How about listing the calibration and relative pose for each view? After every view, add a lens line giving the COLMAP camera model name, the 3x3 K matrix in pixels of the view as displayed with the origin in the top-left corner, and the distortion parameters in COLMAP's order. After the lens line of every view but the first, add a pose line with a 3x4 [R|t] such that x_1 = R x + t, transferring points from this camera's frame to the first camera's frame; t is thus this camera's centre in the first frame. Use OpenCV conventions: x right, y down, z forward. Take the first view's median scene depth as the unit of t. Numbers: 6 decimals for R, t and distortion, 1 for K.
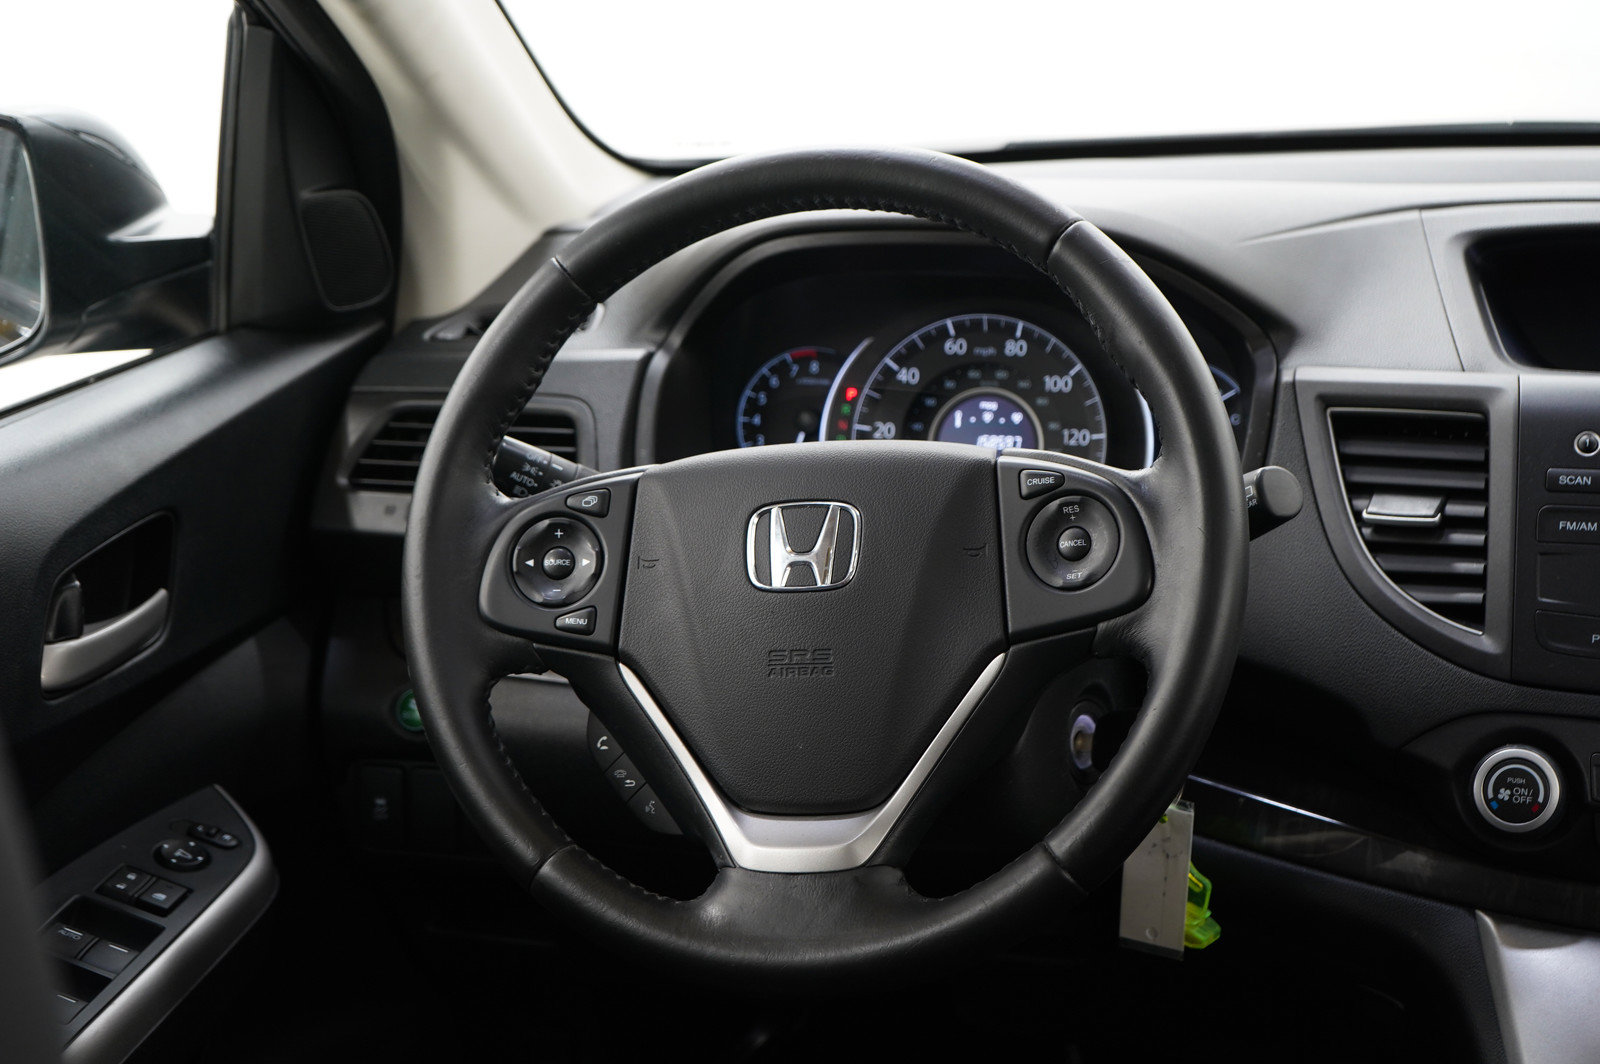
lens RADIAL K [[2823.4, 0, 800.7], [0, 2823.4, 530.5], [0, 0, 1]] dist [-0.022075, 0.000000]
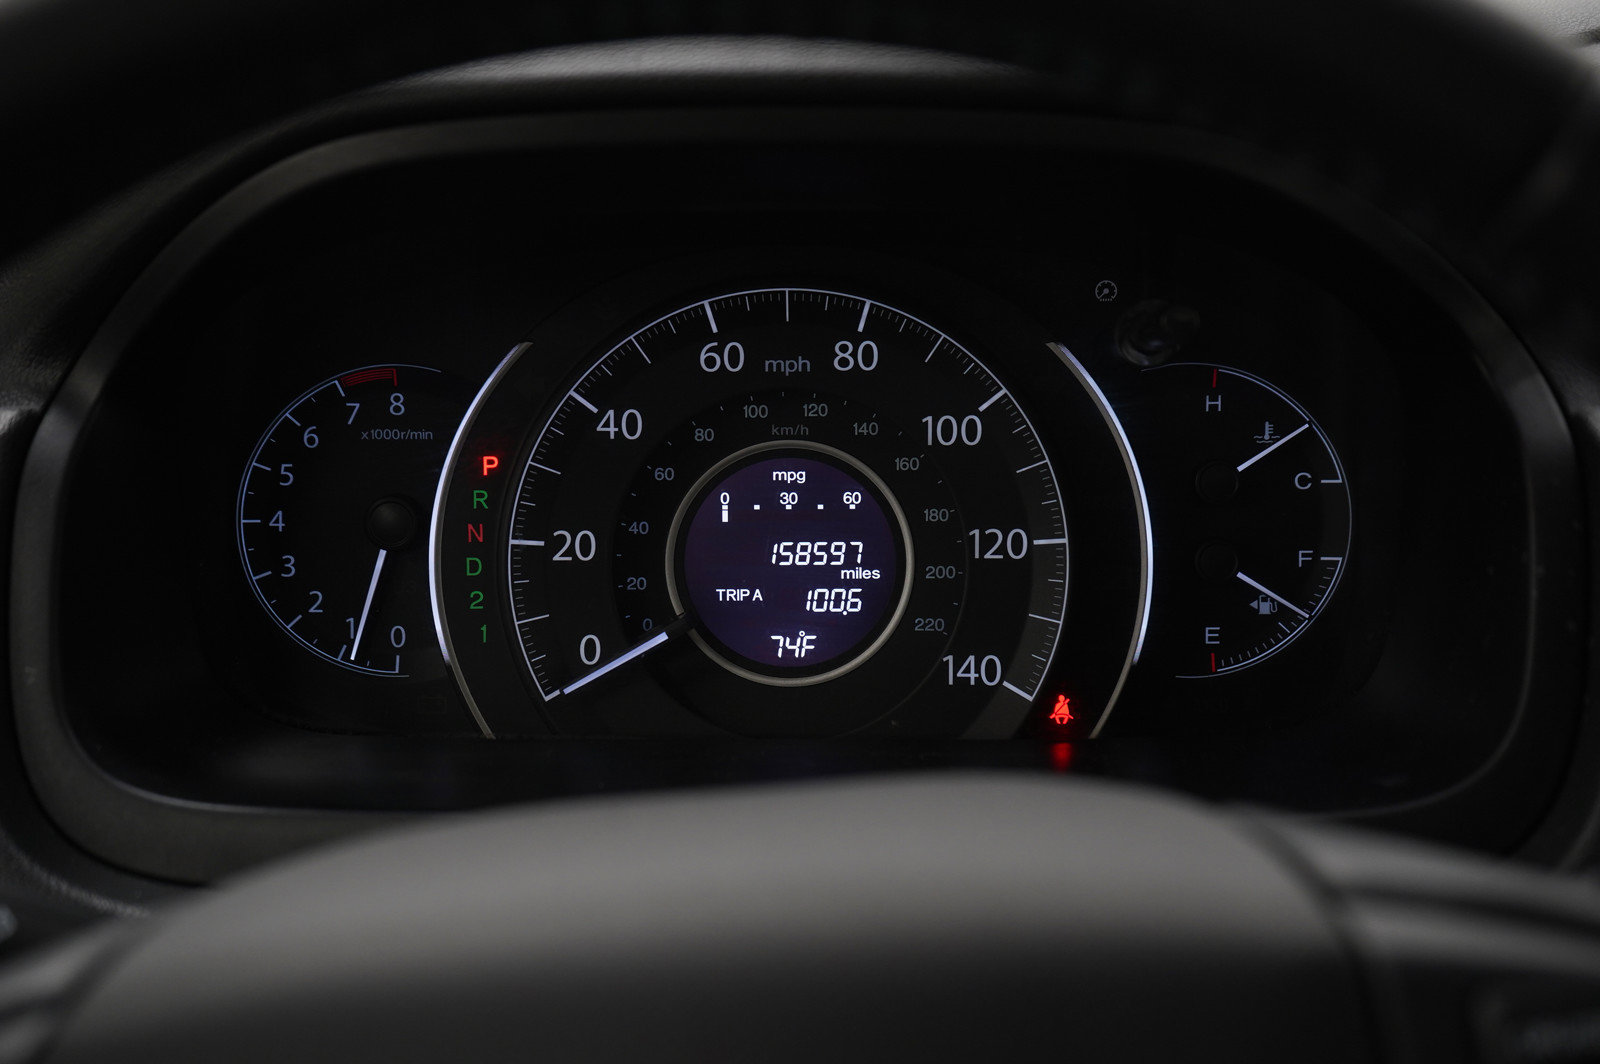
lens RADIAL K [[2346.3, 0, 796.5], [0, 2346.3, 534.1], [0, 0, 1]] dist [-0.043145, 0.000000]
pose [[0.966113, -0.071959, 0.247887, -0.029986], [0.051875, 0.994889, 0.086629, -0.068718], [-0.252854, -0.070834, 0.964908, 0.624273]]
